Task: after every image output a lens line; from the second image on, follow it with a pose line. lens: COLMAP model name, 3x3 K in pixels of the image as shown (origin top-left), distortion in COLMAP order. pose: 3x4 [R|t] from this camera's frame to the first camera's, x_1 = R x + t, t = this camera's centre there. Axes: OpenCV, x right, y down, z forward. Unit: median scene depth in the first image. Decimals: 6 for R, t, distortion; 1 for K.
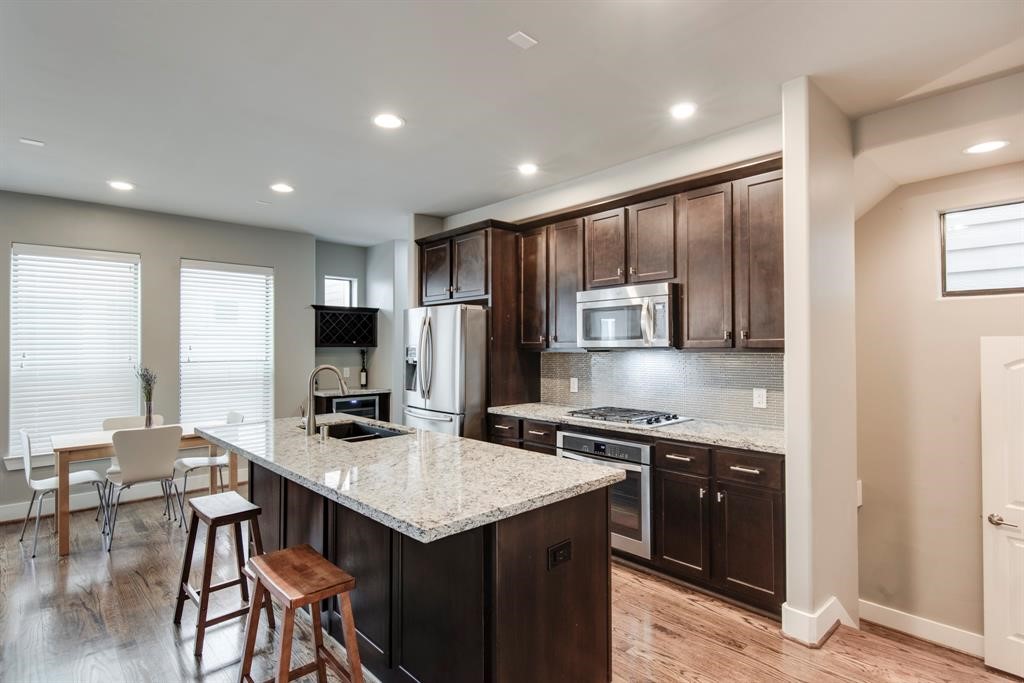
lens RADIAL K [[515.4, 0, 512.0], [0, 515.4, 341.5], [0, 0, 1]] dist [-0.002210, -0.000051]
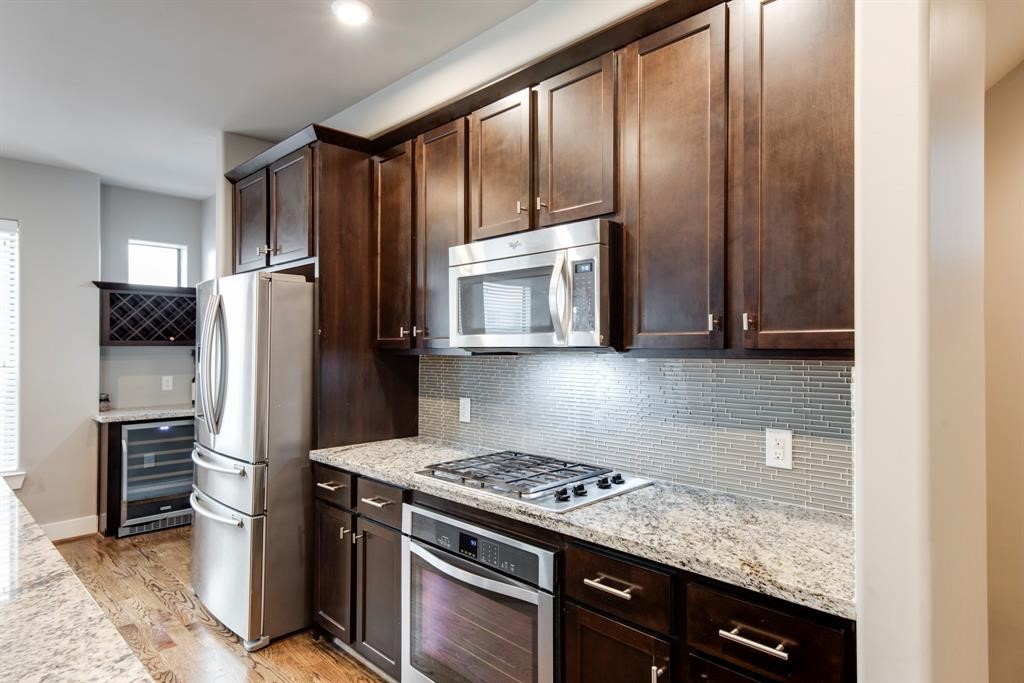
lens RADIAL K [[547.0, 0, 512.0], [0, 547.0, 341.5], [0, 0, 1]] dist [0.002673, 0.000585]
pose [[0.999741, 0.002398, 0.022636, 0.181472], [-0.002439, 0.999995, 0.001769, 0.004062], [-0.022632, -0.001823, 0.999742, 0.412936]]
